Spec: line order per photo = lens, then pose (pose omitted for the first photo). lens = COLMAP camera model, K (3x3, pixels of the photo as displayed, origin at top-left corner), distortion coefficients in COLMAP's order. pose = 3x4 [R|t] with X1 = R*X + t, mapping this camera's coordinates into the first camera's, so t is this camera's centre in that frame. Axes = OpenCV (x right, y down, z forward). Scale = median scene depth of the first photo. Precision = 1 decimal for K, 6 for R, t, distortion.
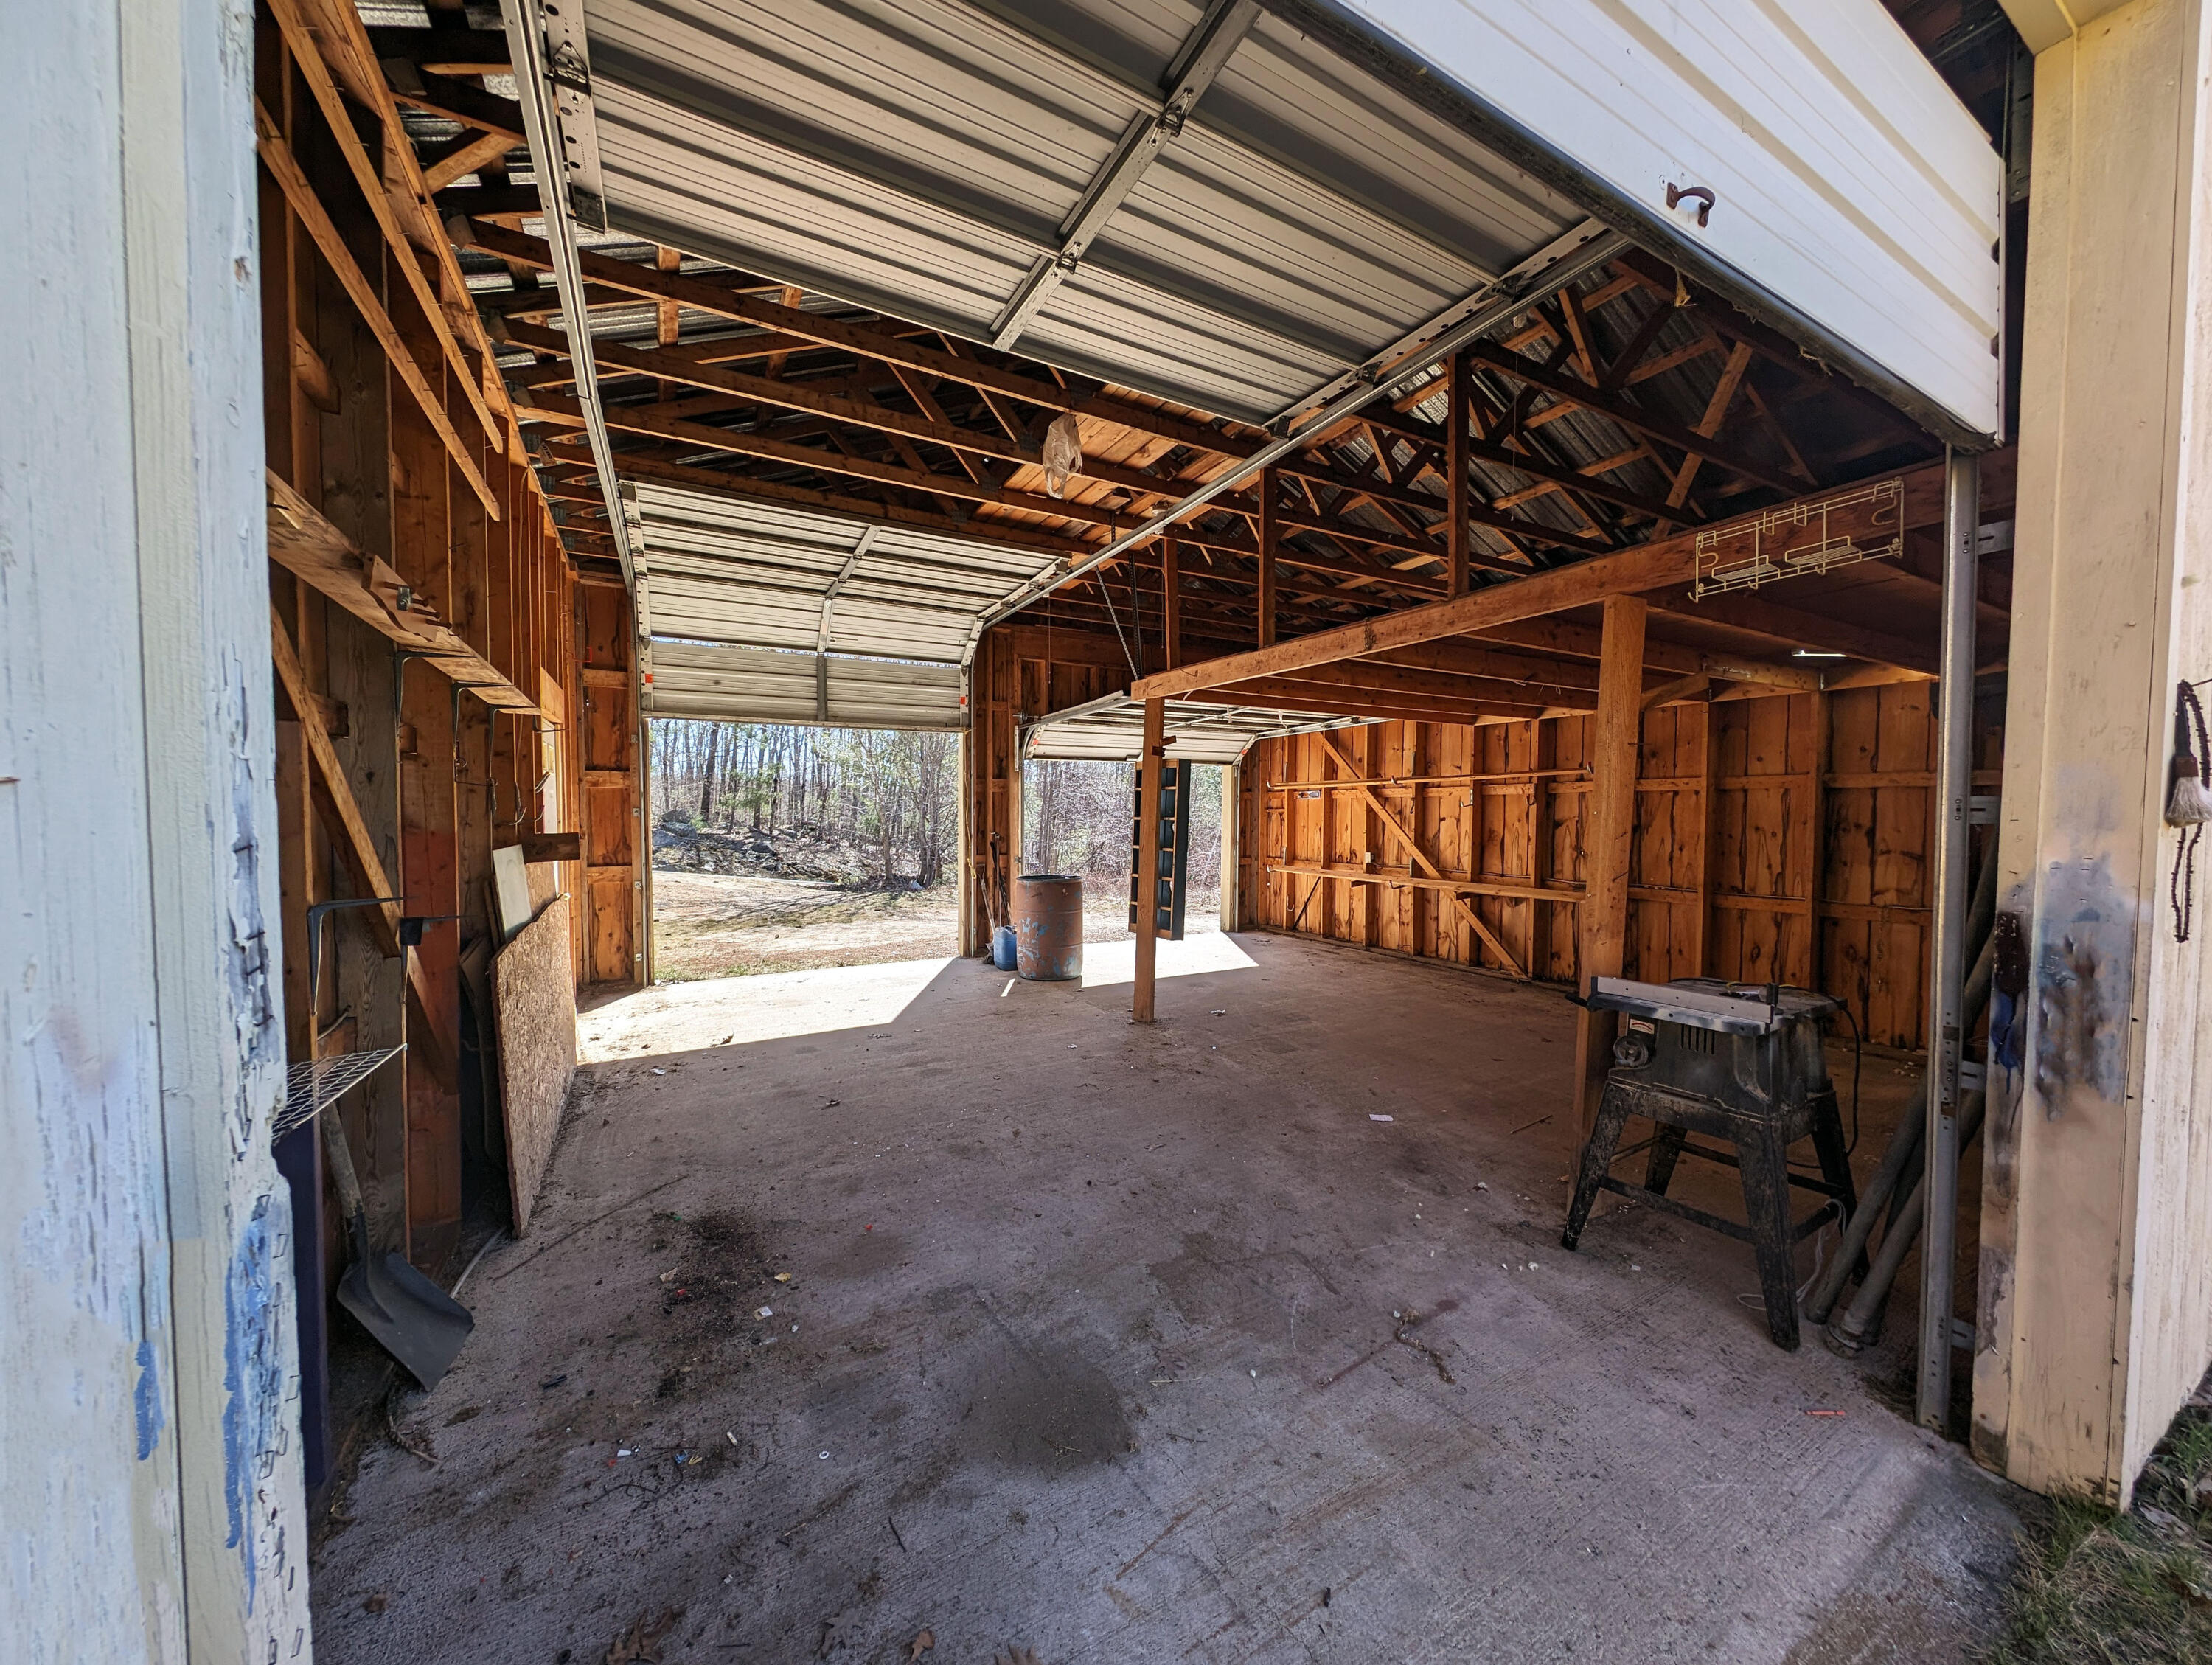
lens RADIAL K [[783.3, 0, 1101.1], [0, 783.3, 840.2], [0, 0, 1]] dist [0.001167, -0.016230]
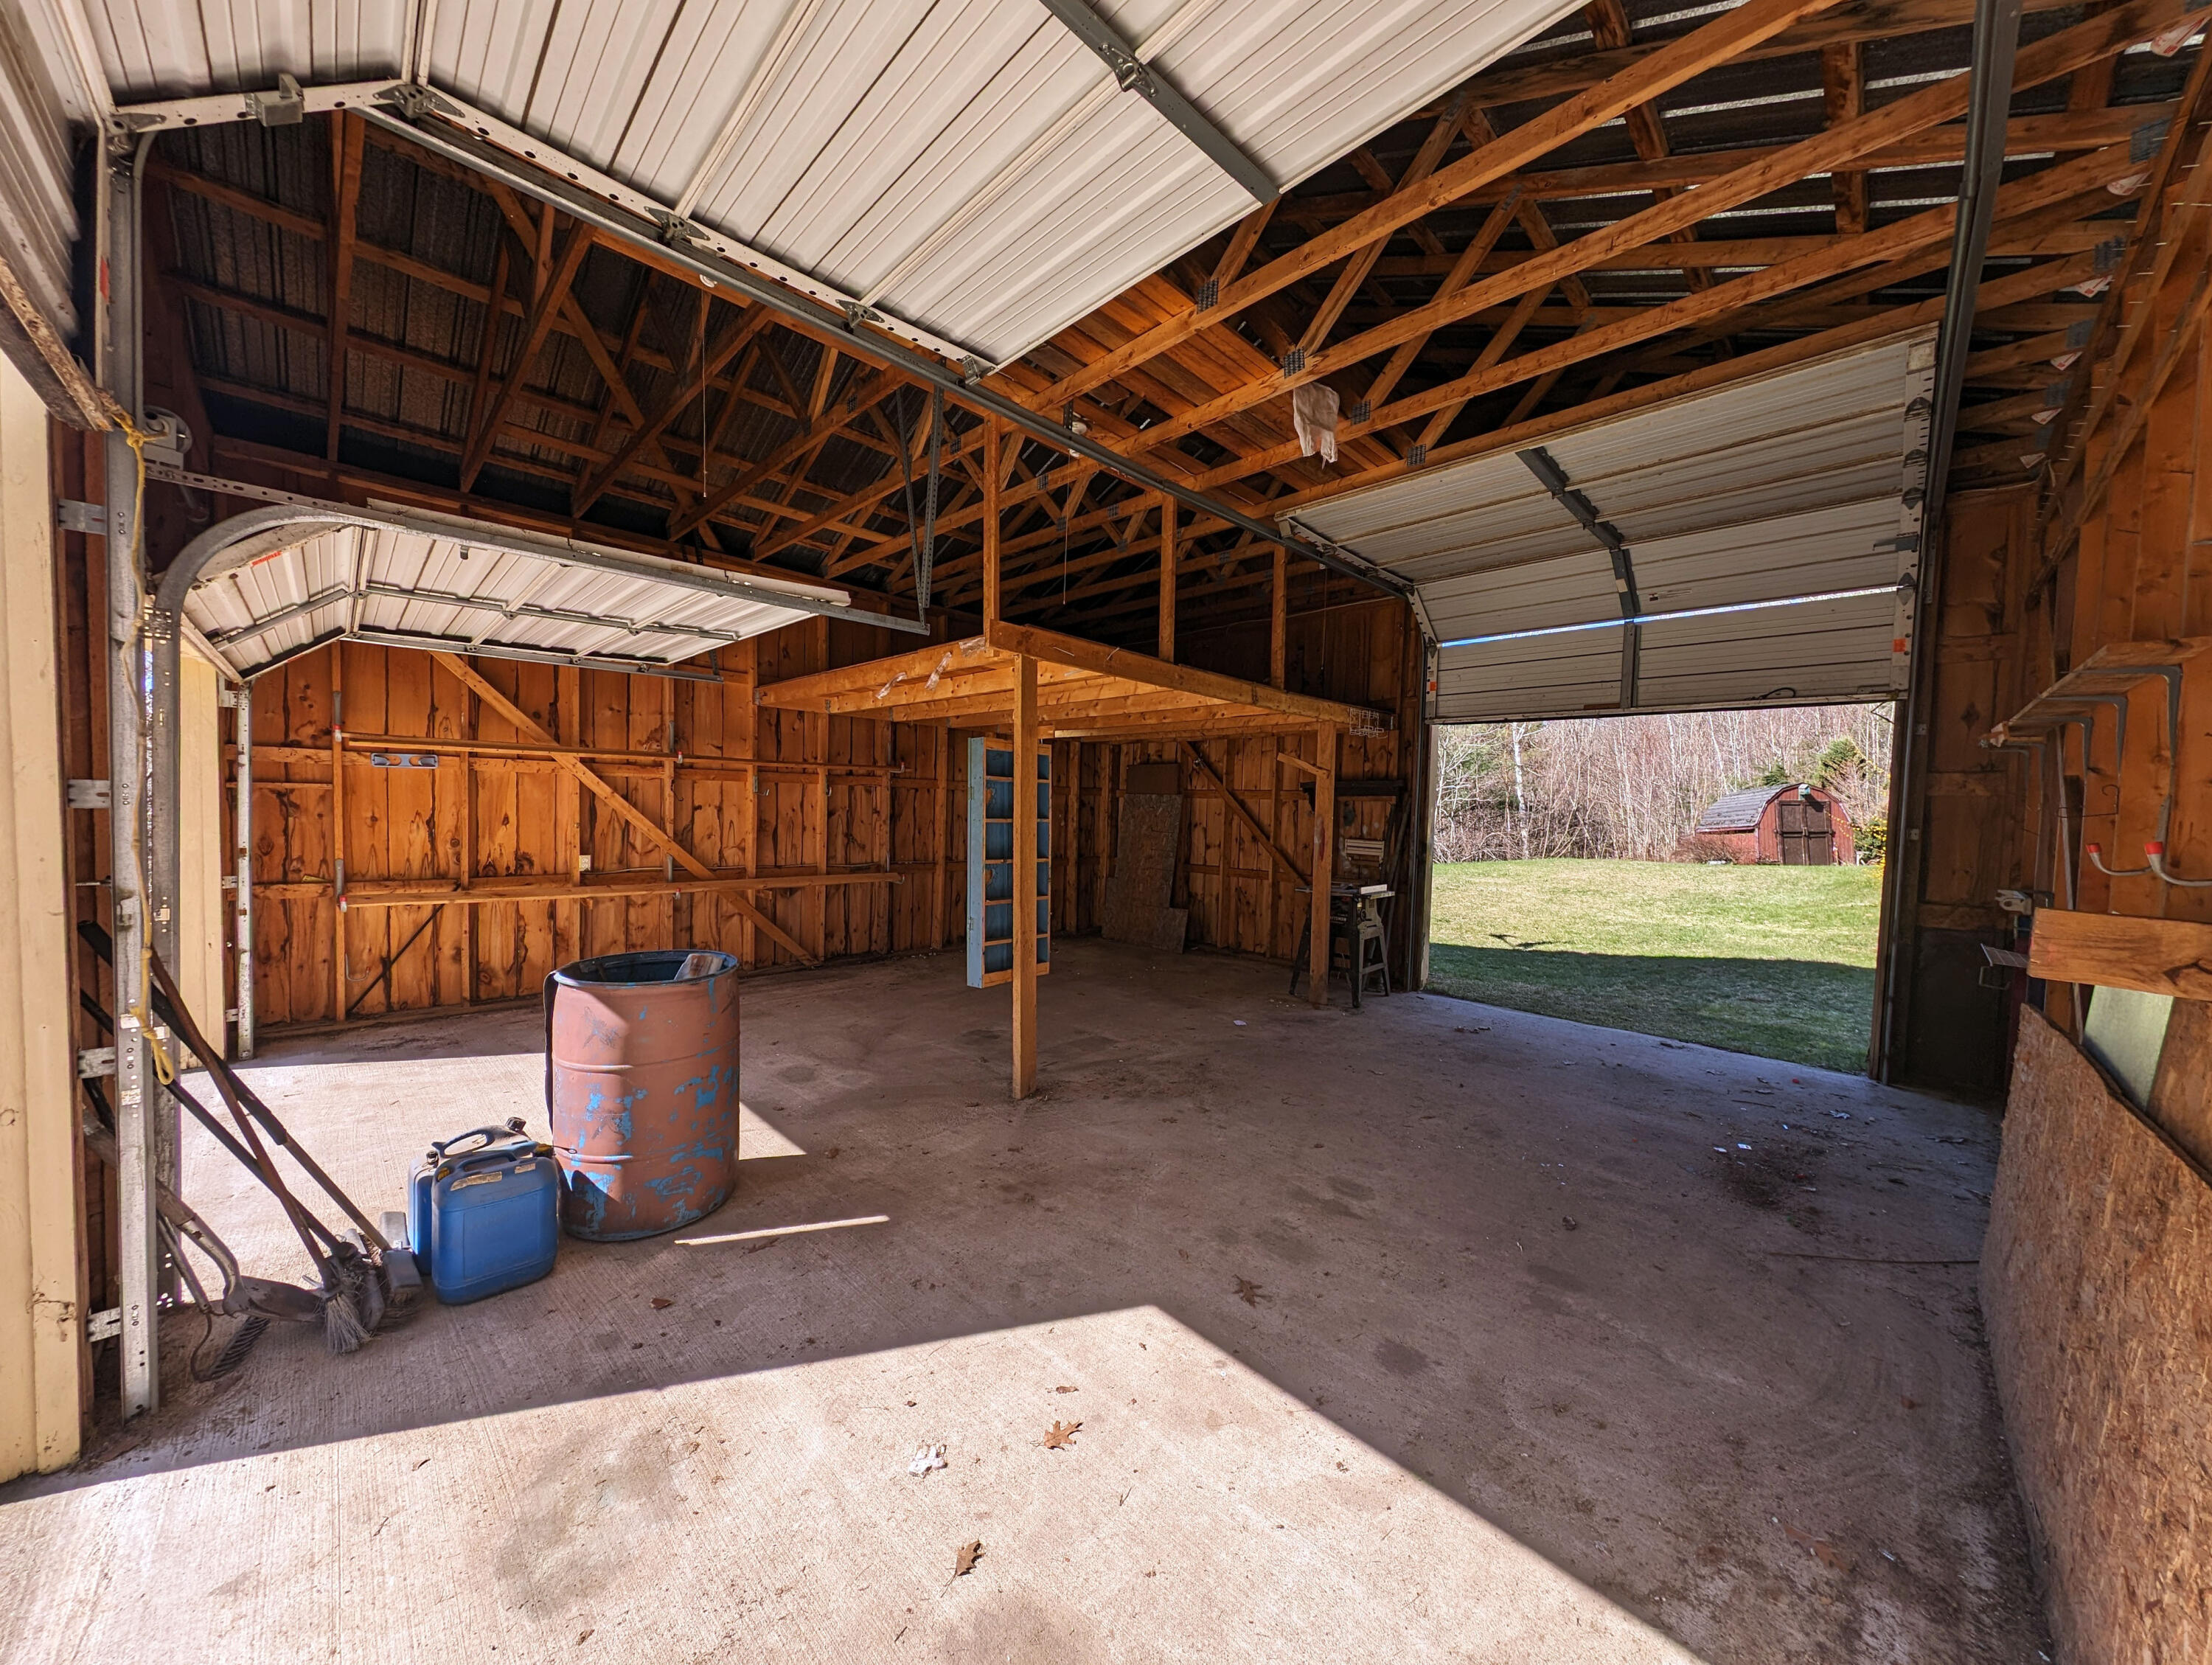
lens RADIAL K [[783.3, 0, 1101.1], [0, 783.3, 840.2], [0, 0, 1]] dist [0.001167, -0.016230]
pose [[-0.276585, -0.049130, 0.959733, -1.027794], [0.010824, 0.998470, 0.054232, -0.070844], [-0.960929, 0.025387, -0.275630, 1.773513]]
